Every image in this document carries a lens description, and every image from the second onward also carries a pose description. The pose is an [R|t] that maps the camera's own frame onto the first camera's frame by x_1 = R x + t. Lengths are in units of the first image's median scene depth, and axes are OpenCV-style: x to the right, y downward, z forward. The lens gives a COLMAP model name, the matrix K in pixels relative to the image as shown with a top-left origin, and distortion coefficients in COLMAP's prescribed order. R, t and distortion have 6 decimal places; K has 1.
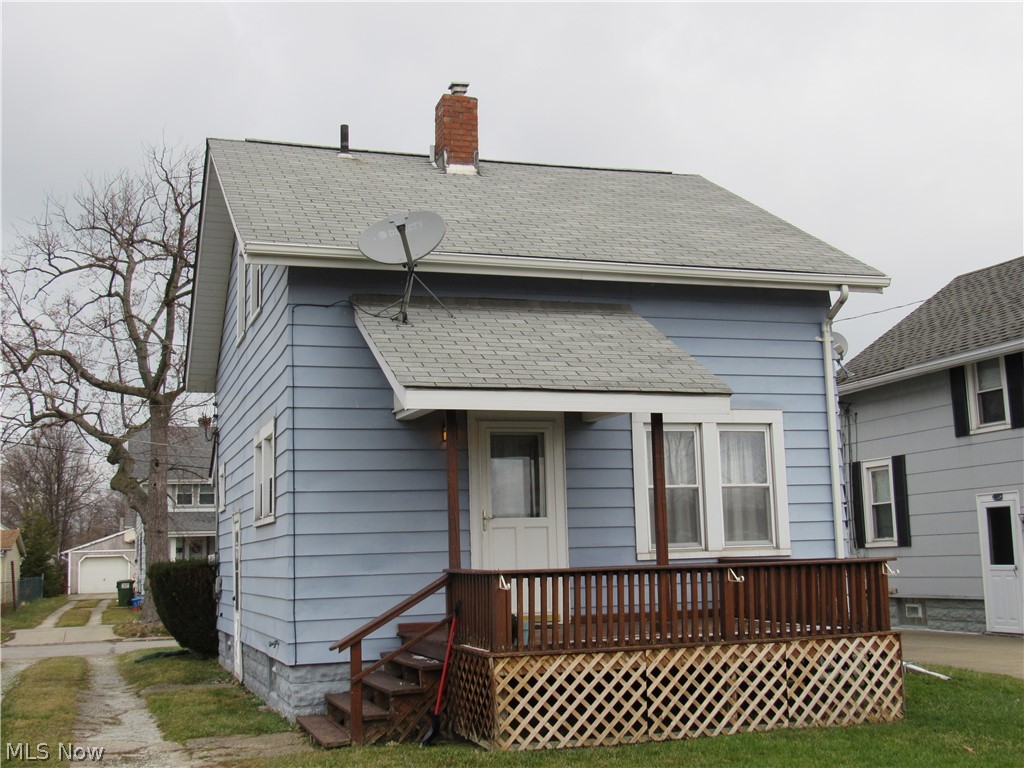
lens RADIAL K [[1226.2, 0, 512.0], [0, 1226.2, 384.0], [0, 0, 1]] dist [-0.034338, -0.019250]
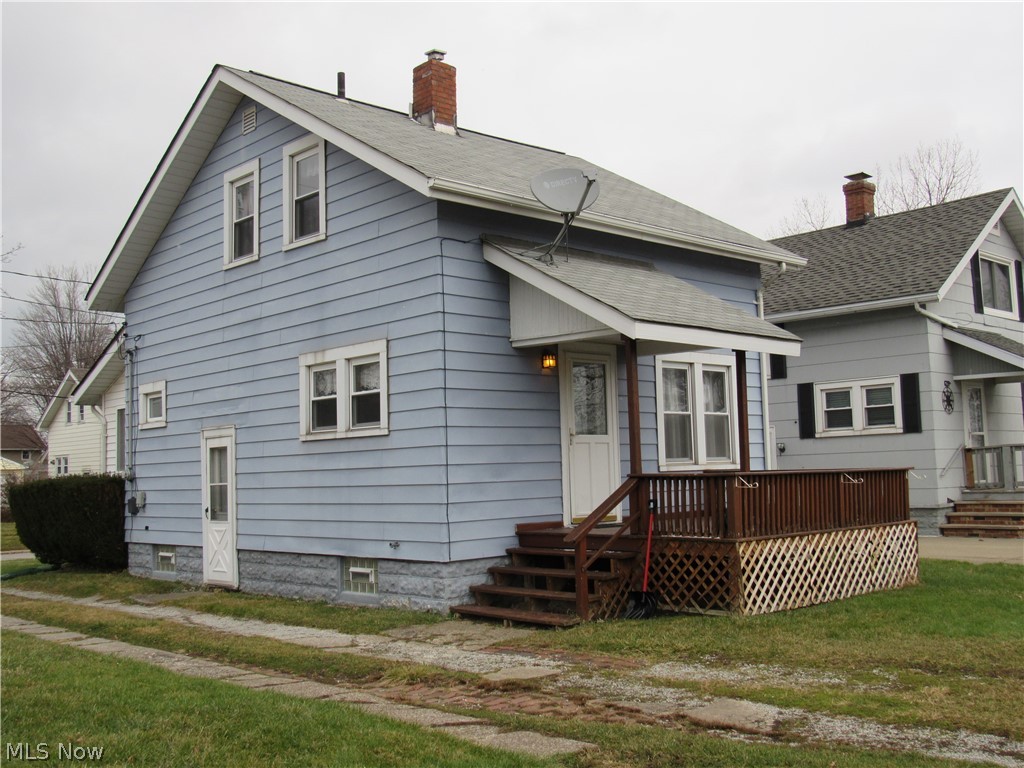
lens RADIAL K [[1073.0, 0, 512.0], [0, 1073.0, 384.0], [0, 0, 1]] dist [-0.042276, 0.006896]
pose [[0.908160, 0.038204, 0.416876, -0.536543], [-0.056859, 0.997856, 0.032418, 0.032518], [-0.414743, -0.053144, 0.908385, 0.093952]]
